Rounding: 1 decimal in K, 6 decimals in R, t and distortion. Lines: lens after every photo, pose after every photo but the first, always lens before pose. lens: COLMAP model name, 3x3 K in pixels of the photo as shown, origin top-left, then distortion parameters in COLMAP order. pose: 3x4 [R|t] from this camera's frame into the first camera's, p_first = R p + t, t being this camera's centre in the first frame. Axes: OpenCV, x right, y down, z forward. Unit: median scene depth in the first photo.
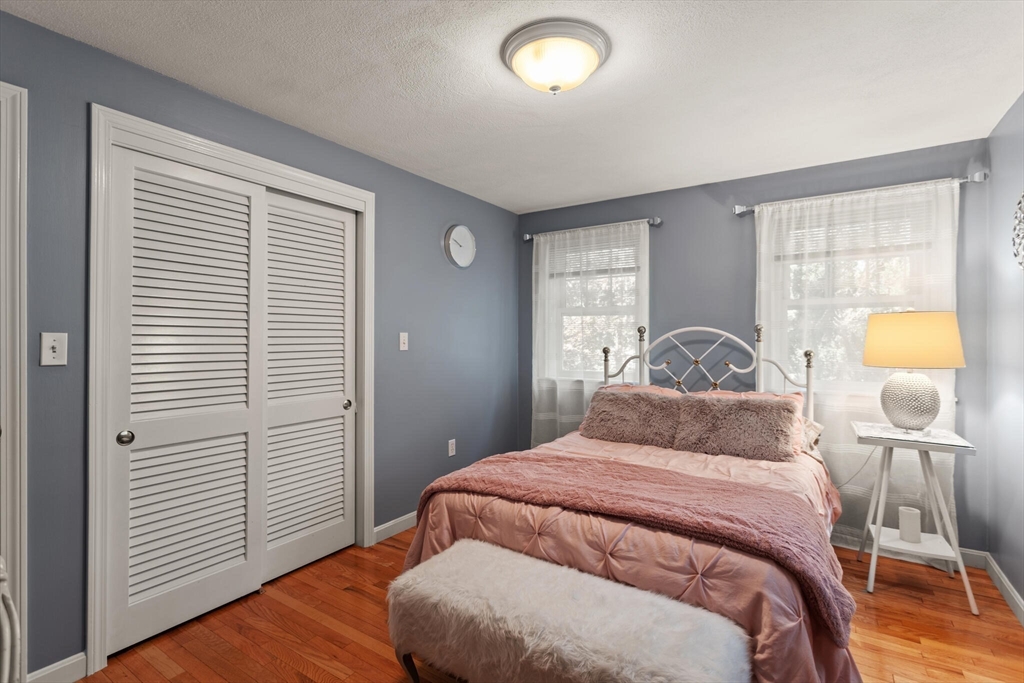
lens RADIAL K [[492.0, 0, 510.1], [0, 492.0, 337.4], [0, 0, 1]] dist [-0.005434, 0.003020]
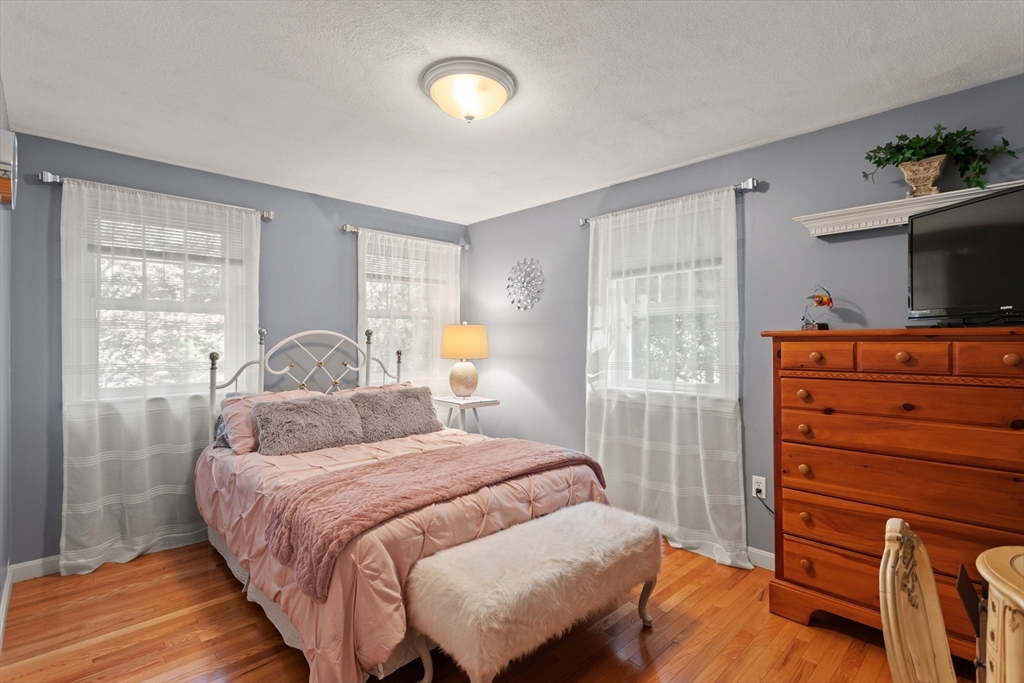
lens RADIAL K [[492.0, 0, 511.9], [0, 492.0, 340.3], [0, 0, 1]] dist [-0.005434, 0.003020]
pose [[0.211198, -0.000704, 0.977443, -0.645193], [-0.000361, 1.000000, 0.000798, -0.000964], [-0.977443, -0.000521, 0.211198, 0.438532]]
